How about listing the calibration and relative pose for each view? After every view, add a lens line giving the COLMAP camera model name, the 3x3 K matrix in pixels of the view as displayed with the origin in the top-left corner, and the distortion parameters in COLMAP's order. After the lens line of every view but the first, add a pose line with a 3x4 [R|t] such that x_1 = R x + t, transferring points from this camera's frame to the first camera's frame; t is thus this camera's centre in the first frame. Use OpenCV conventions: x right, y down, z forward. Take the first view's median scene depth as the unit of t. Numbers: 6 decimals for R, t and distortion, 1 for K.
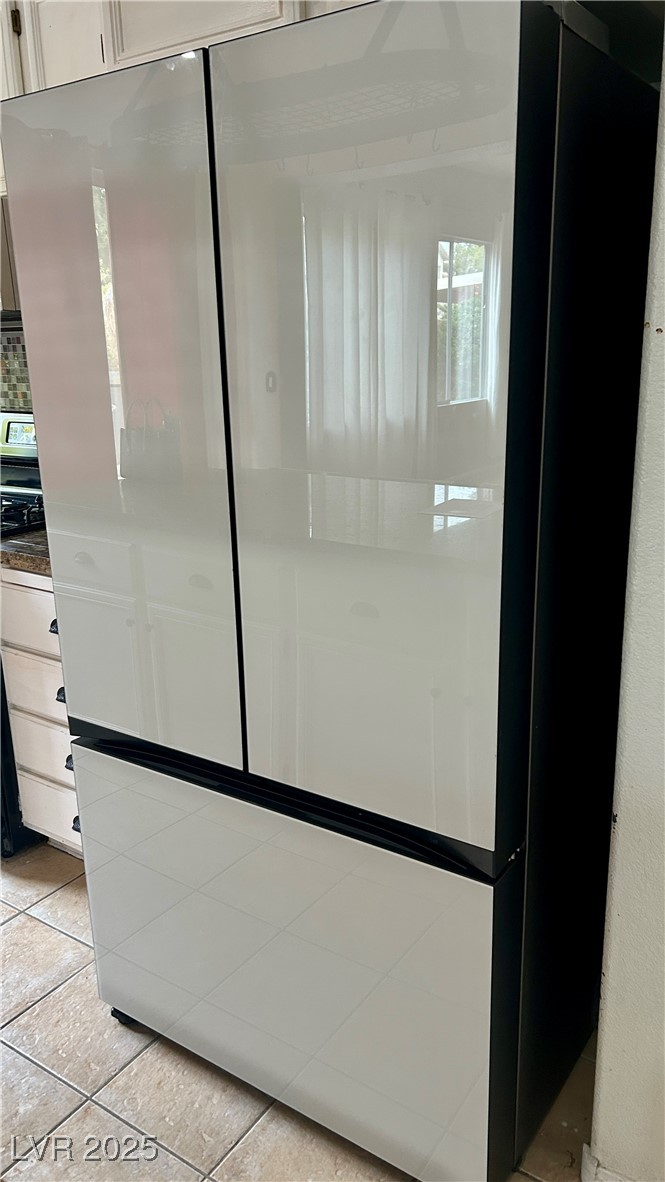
lens RADIAL K [[887.0, 0, 333.2], [0, 887.0, 591.1], [0, 0, 1]] dist [0.045638, 0.003024]
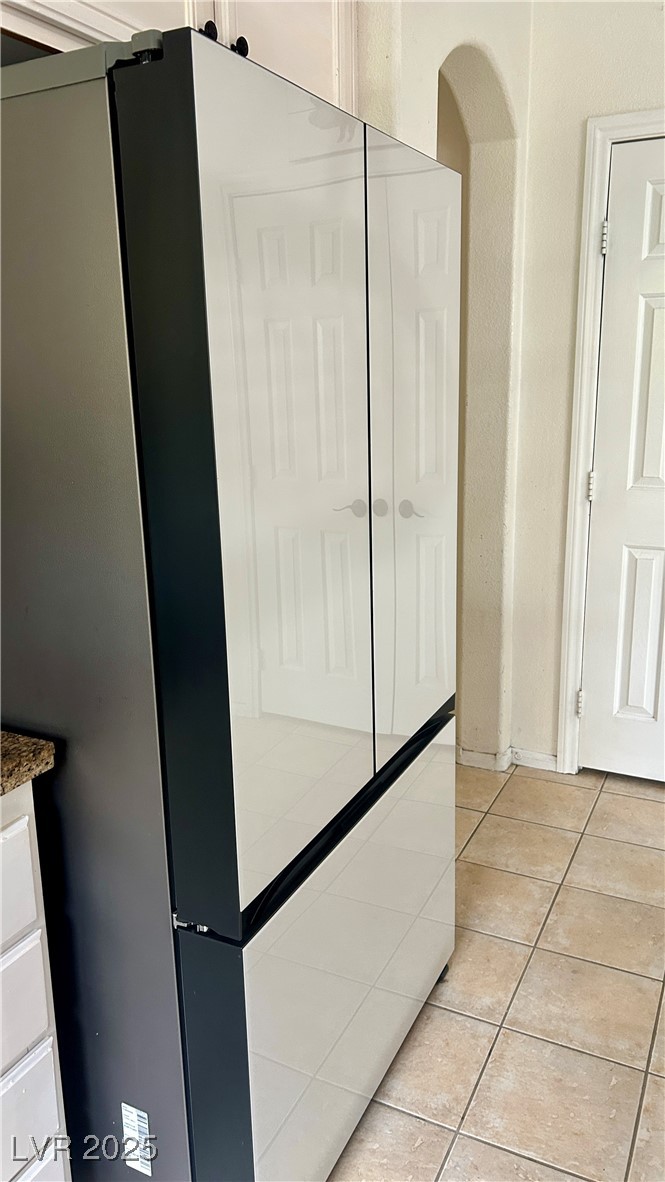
lens RADIAL K [[887.0, 0, 337.5], [0, 887.0, 586.4], [0, 0, 1]] dist [0.045638, 0.003024]
pose [[-0.129203, -0.218525, 0.967240, -0.975845], [0.287967, 0.925112, 0.247473, -0.256966], [-0.948885, 0.310507, -0.056599, 0.943744]]
